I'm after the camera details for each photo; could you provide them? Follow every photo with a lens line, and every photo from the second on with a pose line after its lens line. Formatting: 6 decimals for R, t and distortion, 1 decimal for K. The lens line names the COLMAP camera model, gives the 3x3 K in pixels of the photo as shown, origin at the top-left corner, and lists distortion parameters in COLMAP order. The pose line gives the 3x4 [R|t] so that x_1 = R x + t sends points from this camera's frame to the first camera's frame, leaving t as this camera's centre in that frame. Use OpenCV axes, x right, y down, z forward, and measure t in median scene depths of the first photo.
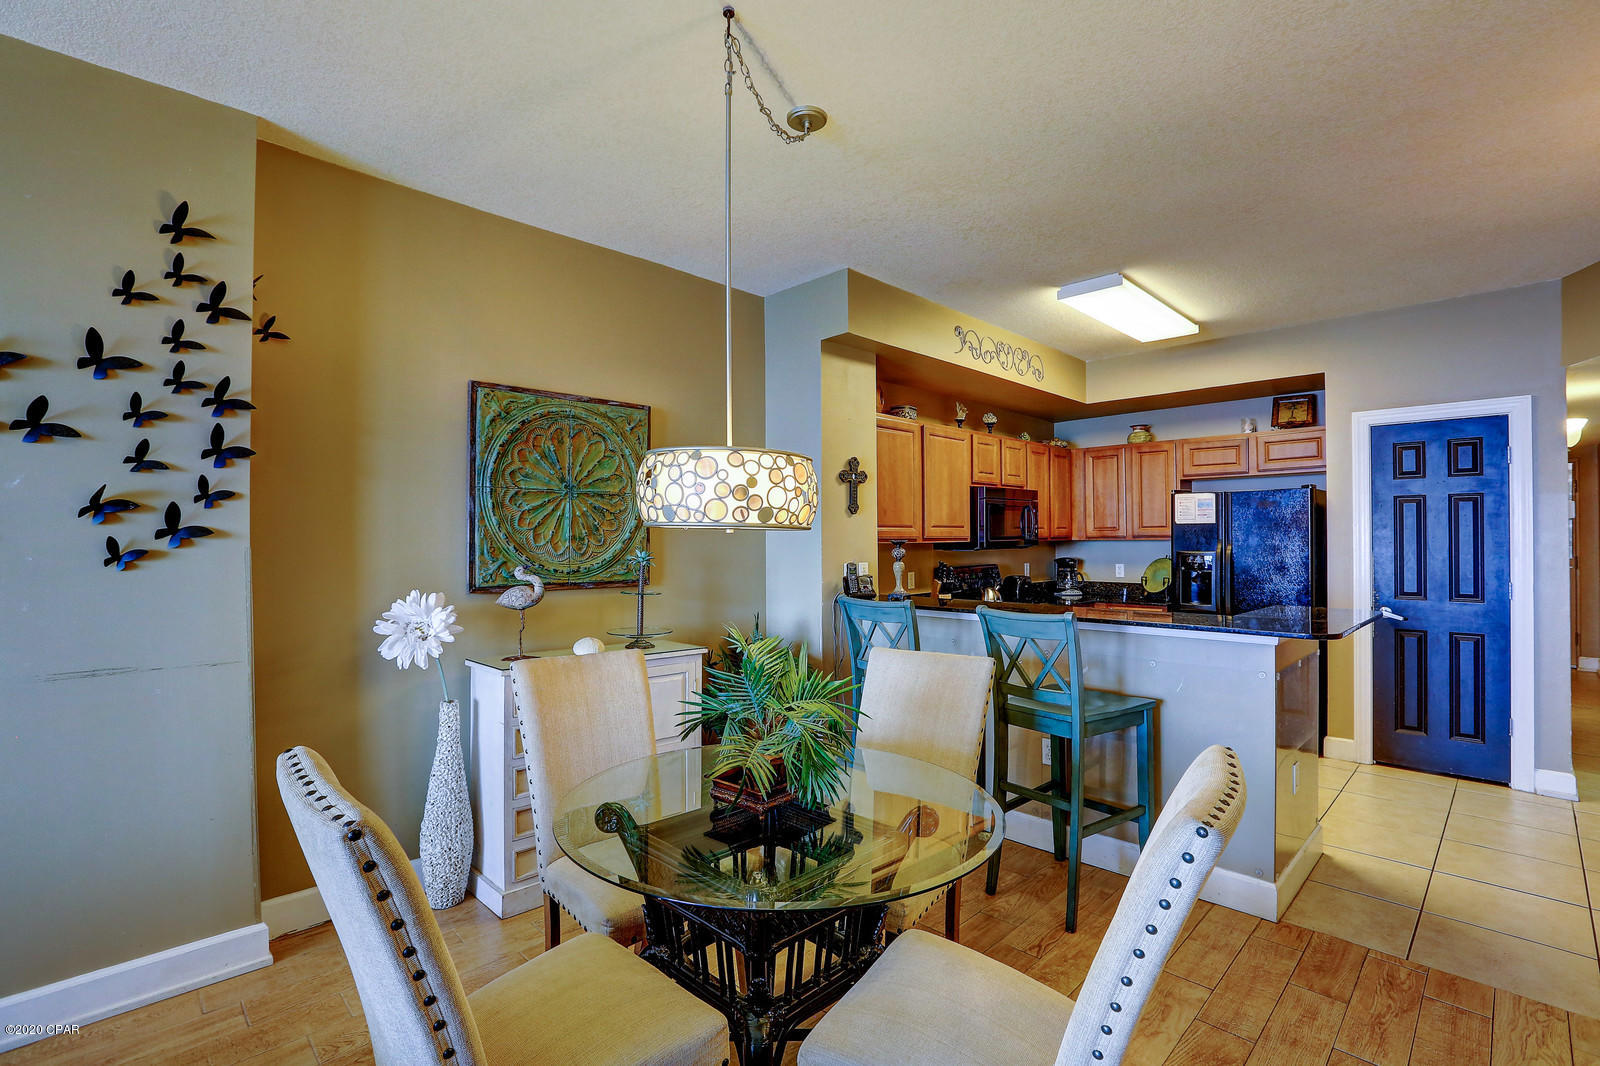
lens RADIAL K [[734.5, 0, 800.0], [0, 734.5, 533.0], [0, 0, 1]] dist [-0.064962, 0.026393]
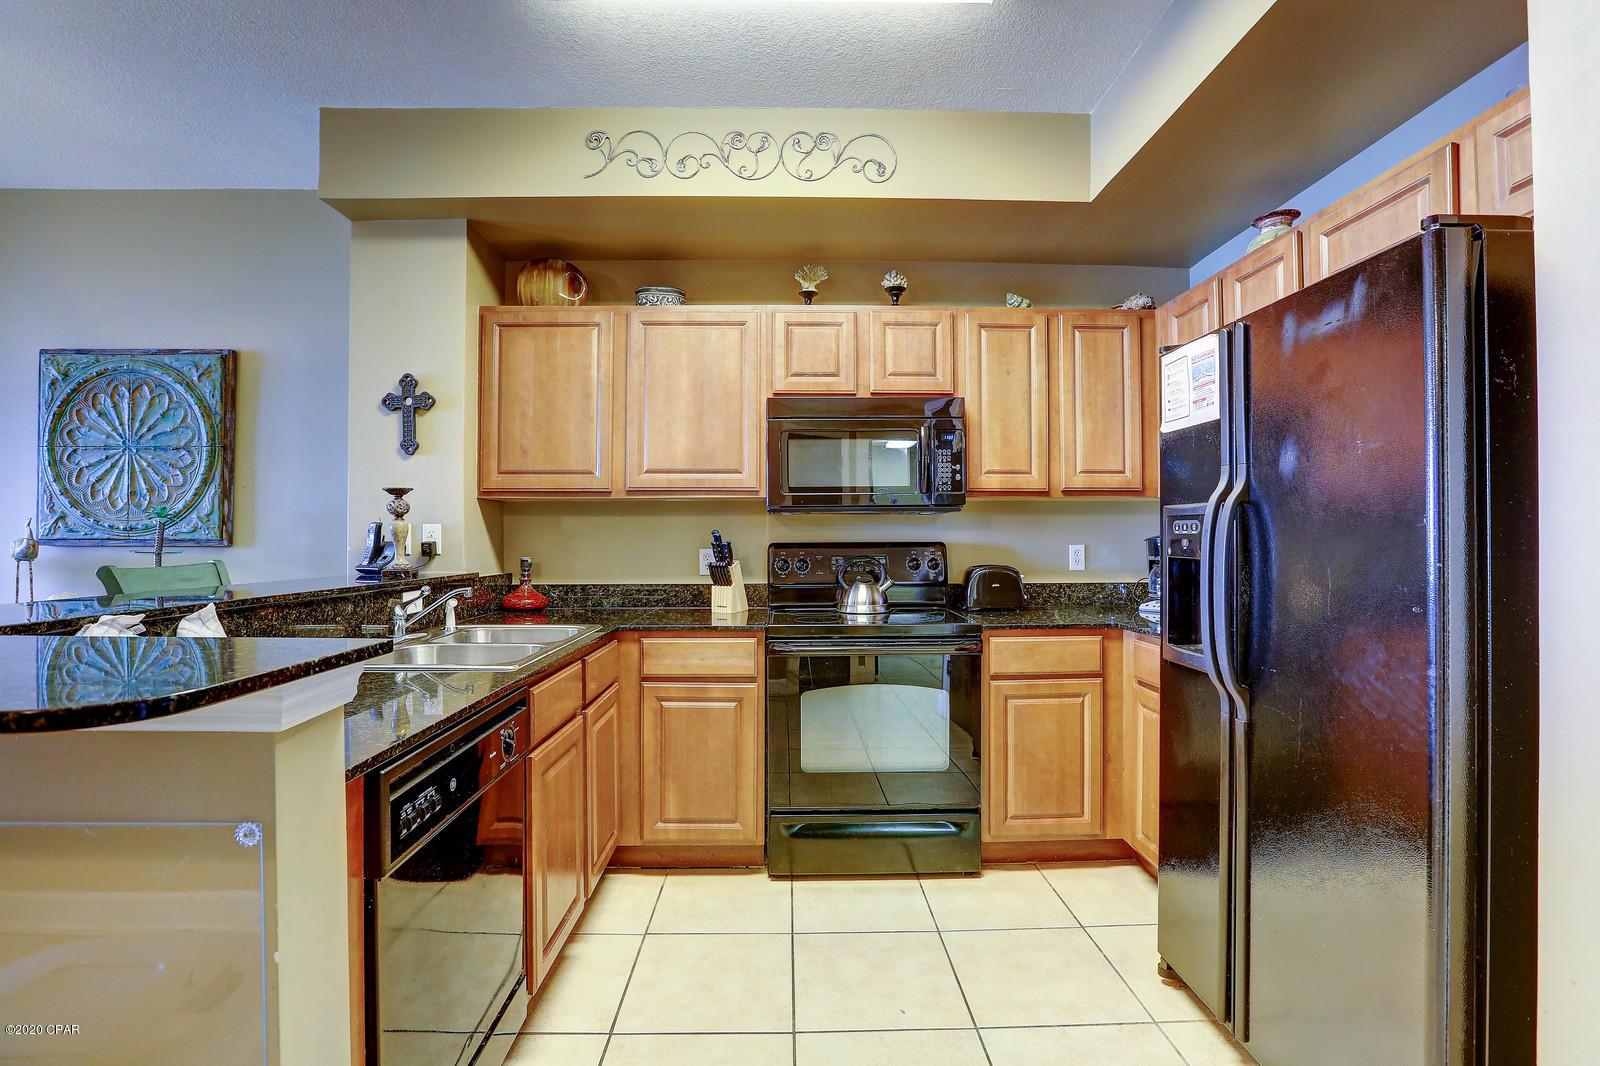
lens RADIAL K [[734.5, 0, 800.0], [0, 734.5, 533.0], [0, 0, 1]] dist [-0.064962, 0.026393]
pose [[0.733421, 0.003757, -0.679764, 0.777043], [0.006238, 0.999905, 0.012257, 0.041519], [0.679746, -0.013230, 0.733328, 0.704783]]
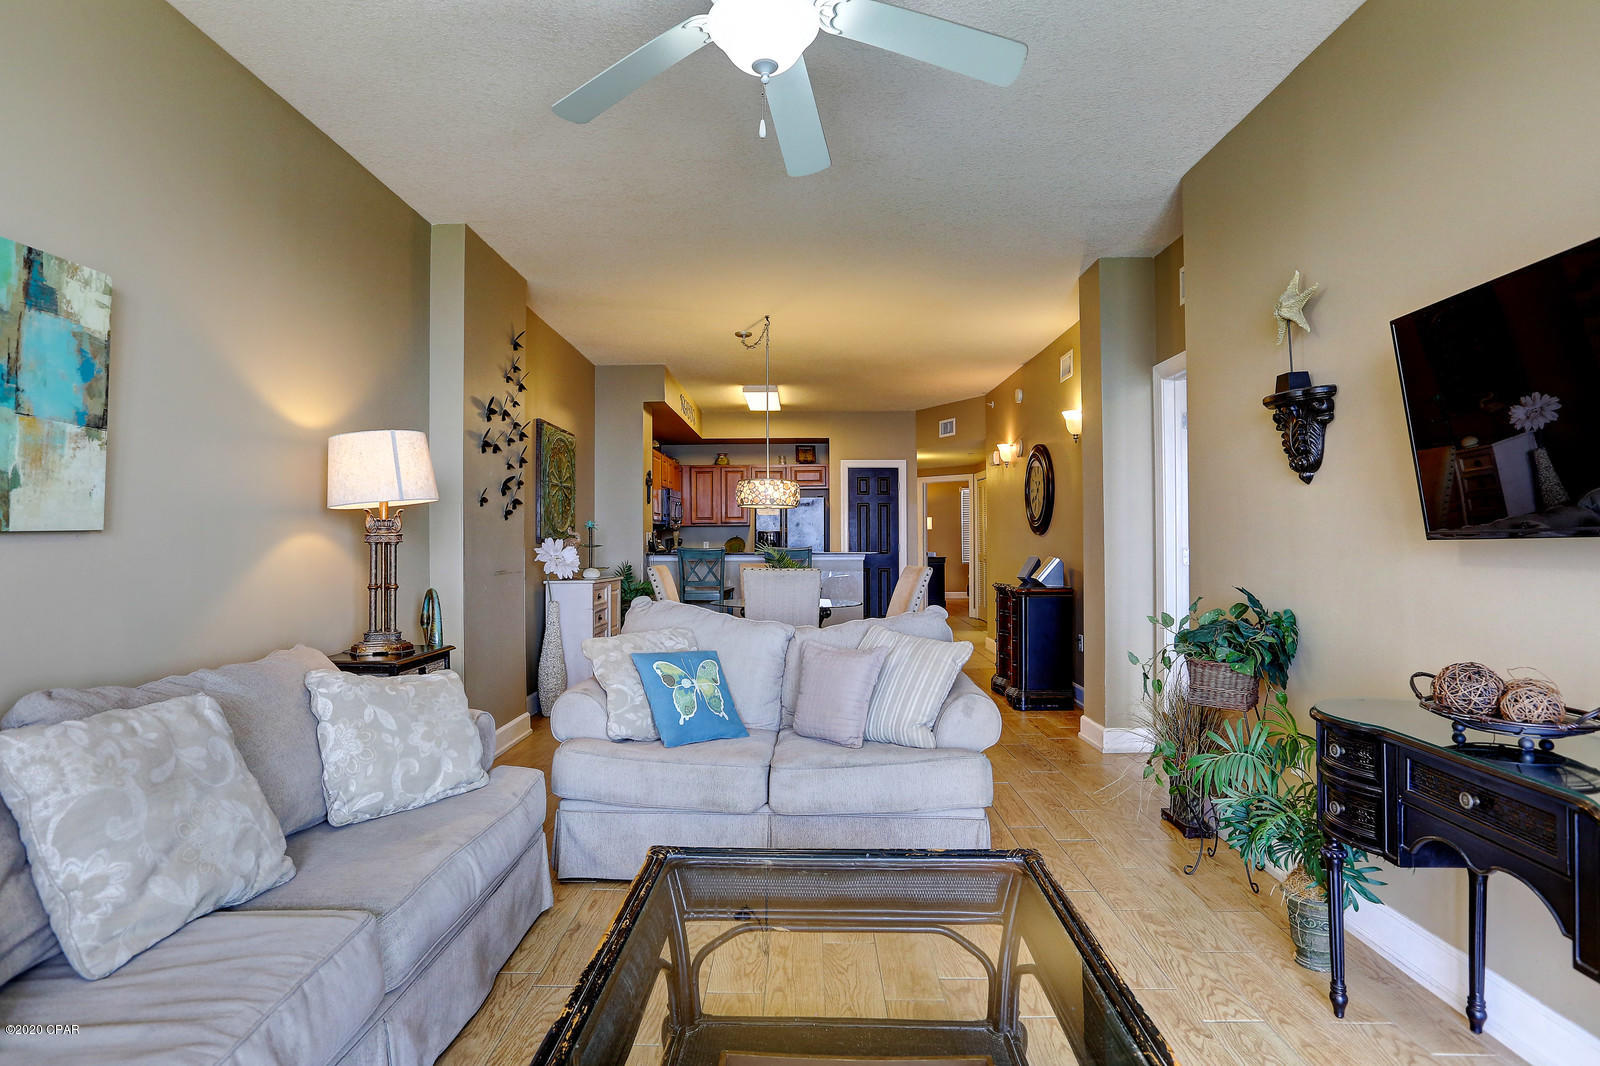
lens RADIAL K [[837.3, 0, 800.0], [0, 837.3, 533.0], [0, 0, 1]] dist [-0.057235, 0.033502]
pose [[0.706818, 0.007160, 0.707359, -0.999686], [-0.005199, 0.999974, -0.004927, 0.047406], [-0.707376, -0.000196, 0.706837, -0.593361]]
